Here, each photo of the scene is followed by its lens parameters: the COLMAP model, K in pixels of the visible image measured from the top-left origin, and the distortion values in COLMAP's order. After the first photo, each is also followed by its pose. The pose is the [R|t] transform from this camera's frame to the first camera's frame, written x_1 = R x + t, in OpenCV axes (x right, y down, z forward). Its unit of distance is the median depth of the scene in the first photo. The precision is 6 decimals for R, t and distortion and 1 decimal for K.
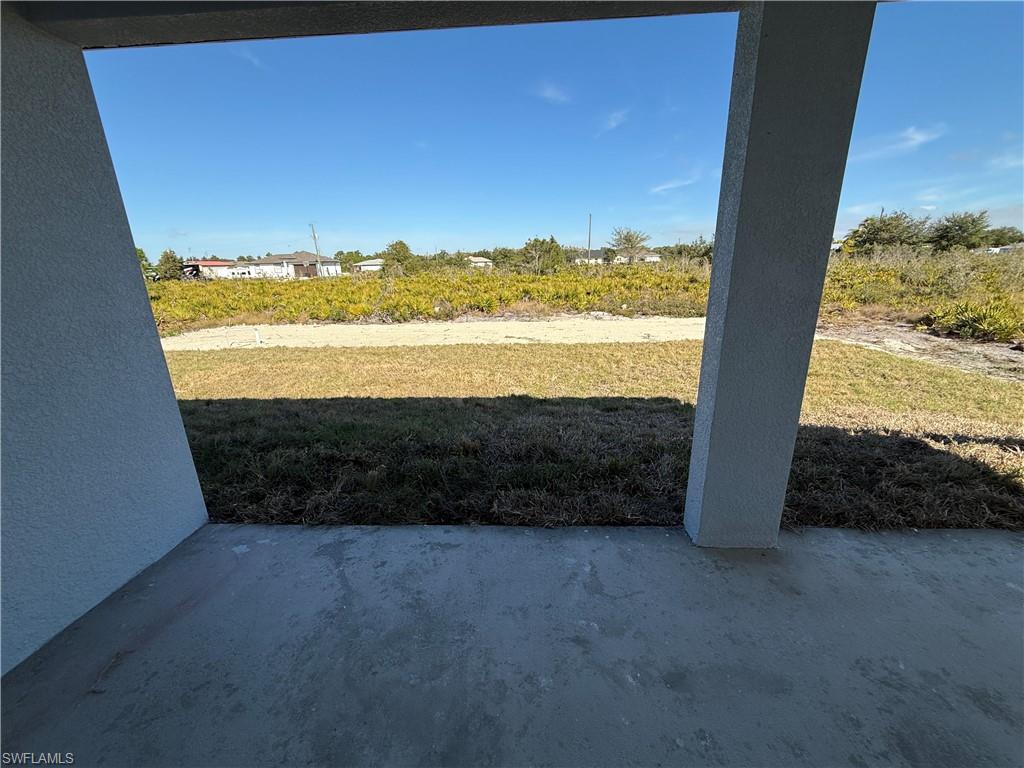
lens RADIAL K [[408.6, 0, 509.7], [0, 408.6, 385.9], [0, 0, 1]] dist [-0.000071, 0.000108]
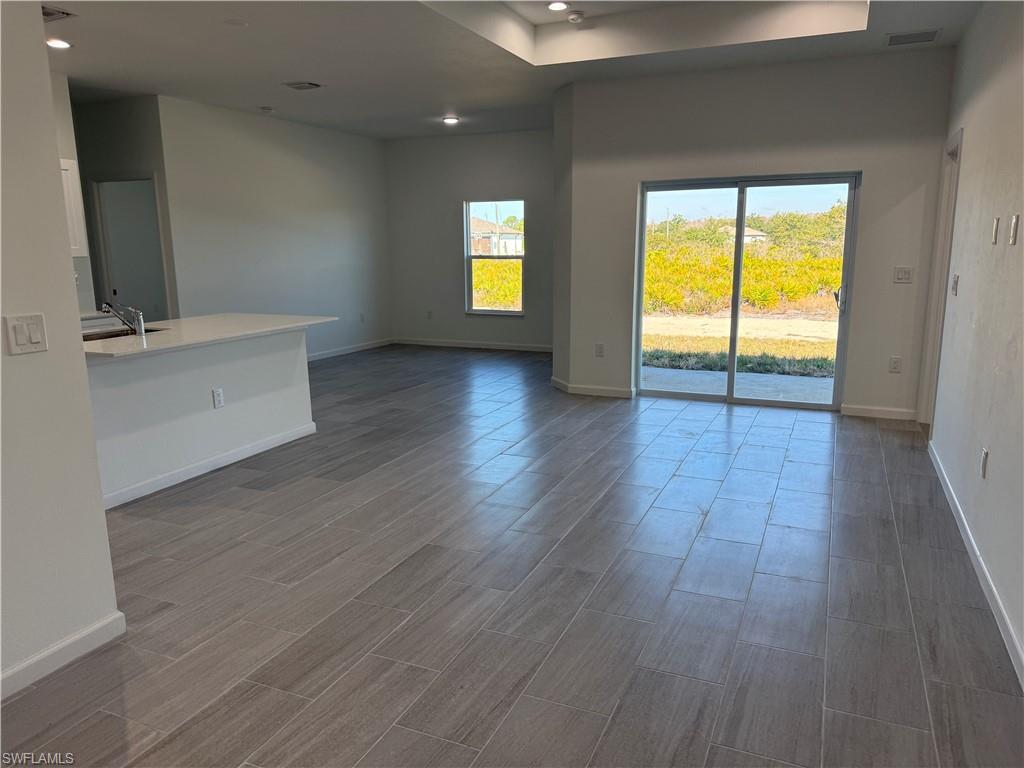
lens RADIAL K [[724.6, 0, 505.3], [0, 724.6, 388.6], [0, 0, 1]] dist [0.005837, -0.003483]
pose [[0.929460, 0.089428, -0.357919, -0.012131], [-0.119566, 0.990830, -0.062931, 0.234588], [0.349009, 0.101287, 0.931629, -0.789226]]
